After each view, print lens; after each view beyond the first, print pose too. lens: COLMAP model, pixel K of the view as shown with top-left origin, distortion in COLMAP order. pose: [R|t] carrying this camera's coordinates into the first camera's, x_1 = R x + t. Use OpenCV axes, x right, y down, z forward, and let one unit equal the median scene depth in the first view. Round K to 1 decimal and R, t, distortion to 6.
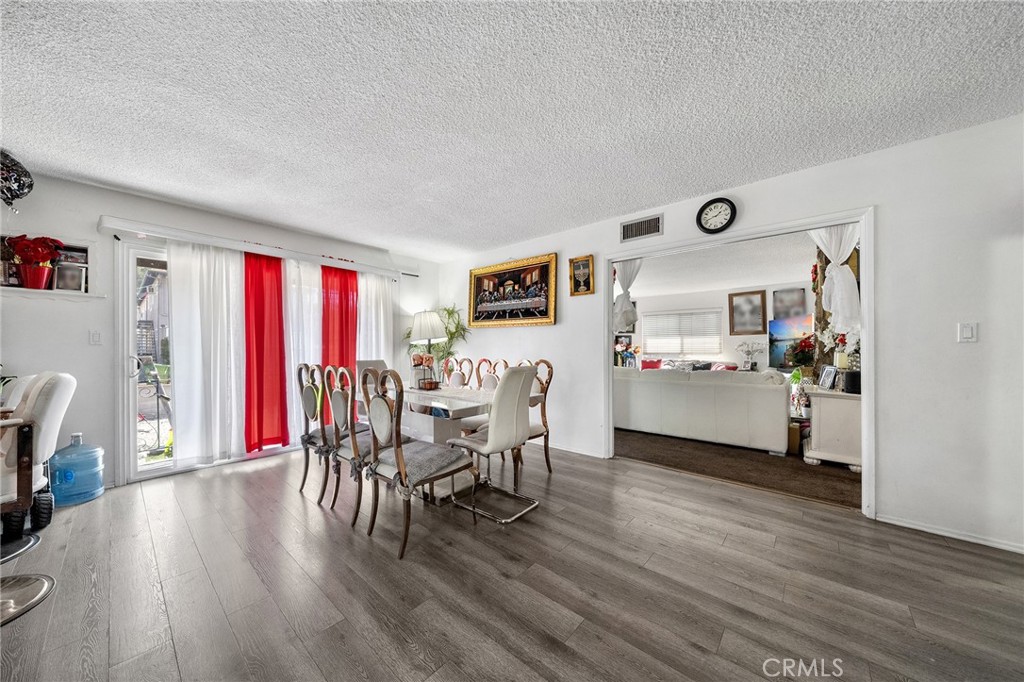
lens RADIAL K [[351.3, 0, 512.4], [0, 351.3, 343.4], [0, 0, 1]] dist [-0.000419, -0.000187]
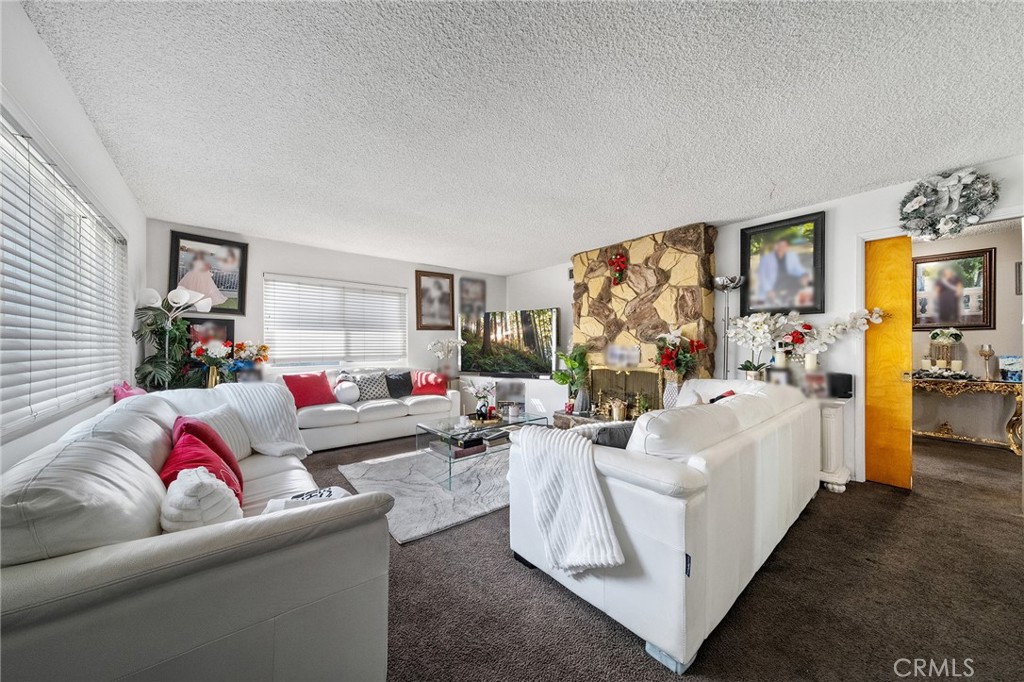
lens RADIAL K [[351.3, 0, 512.9], [0, 351.3, 344.1], [0, 0, 1]] dist [-0.000419, -0.000187]
pose [[0.161260, 0.008812, 0.986873, -0.031371], [-0.009370, 0.999929, -0.007397, 0.007475], [-0.986867, -0.008054, 0.161331, 0.709615]]
